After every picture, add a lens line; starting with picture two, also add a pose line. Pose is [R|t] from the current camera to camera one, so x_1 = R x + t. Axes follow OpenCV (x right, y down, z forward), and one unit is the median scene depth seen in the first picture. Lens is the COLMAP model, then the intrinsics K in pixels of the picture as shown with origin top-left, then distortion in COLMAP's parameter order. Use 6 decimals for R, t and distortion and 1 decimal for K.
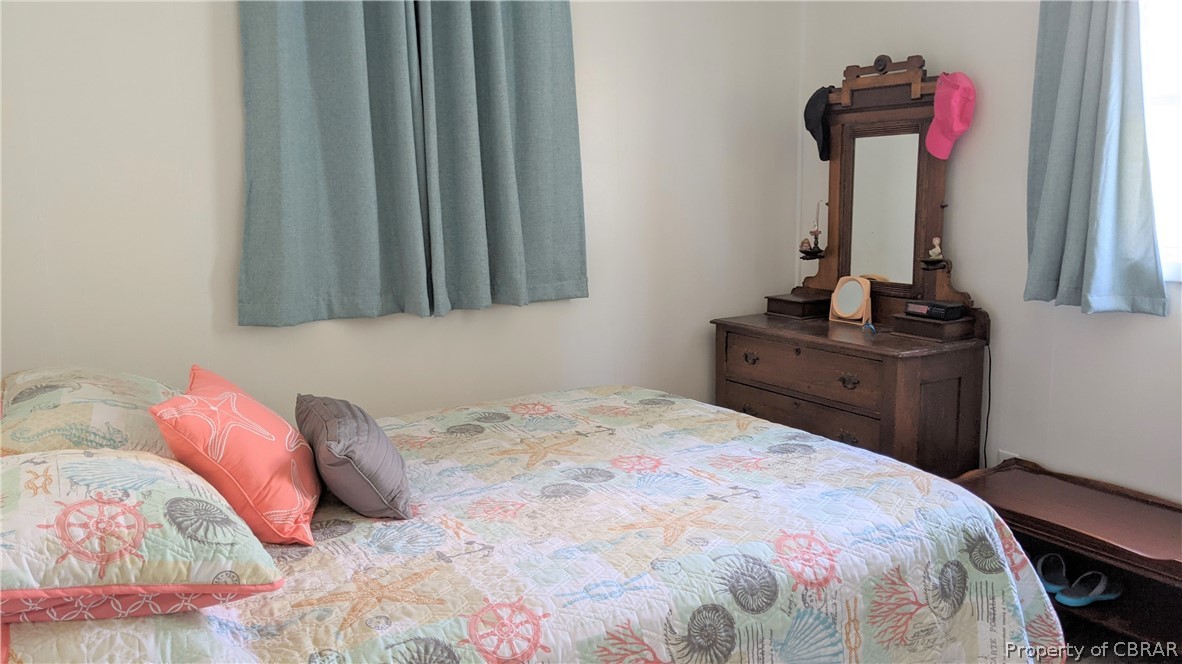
lens RADIAL K [[939.6, 0, 580.0], [0, 939.6, 327.4], [0, 0, 1]] dist [0.068416, -0.132867]
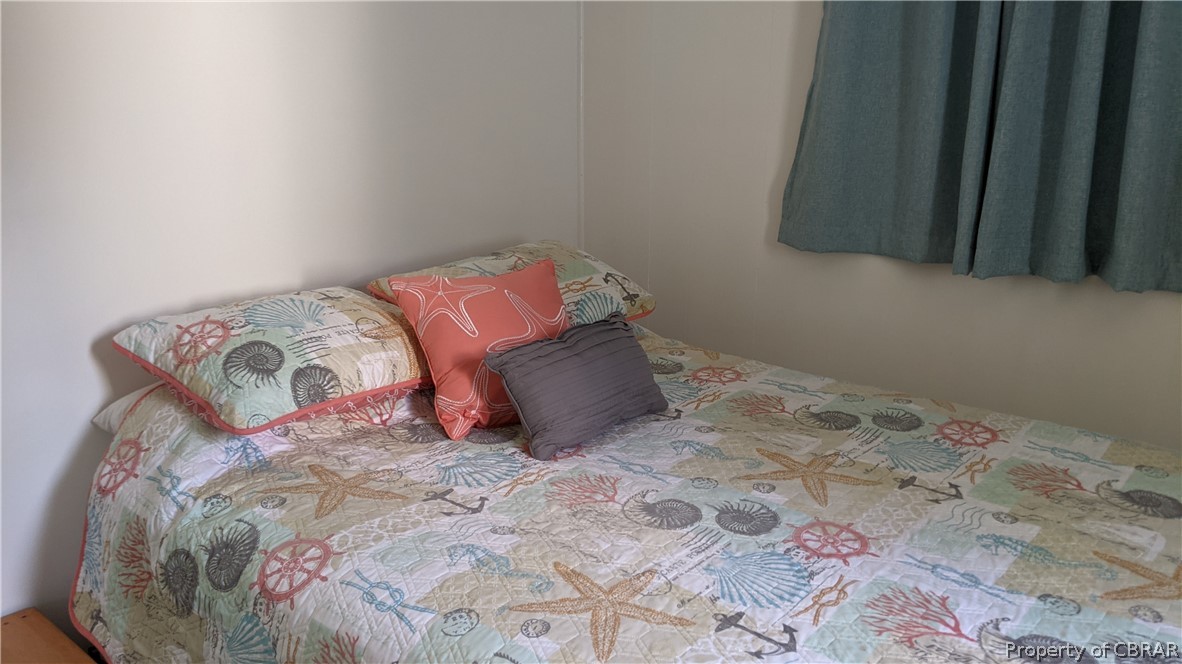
lens RADIAL K [[939.6, 0, 584.6], [0, 939.6, 343.0], [0, 0, 1]] dist [0.068416, -0.132867]
pose [[0.377183, 0.273542, -0.884821, 0.803518], [-0.162577, 0.960108, 0.227513, -0.163959], [0.911758, 0.058037, 0.406608, 0.835888]]
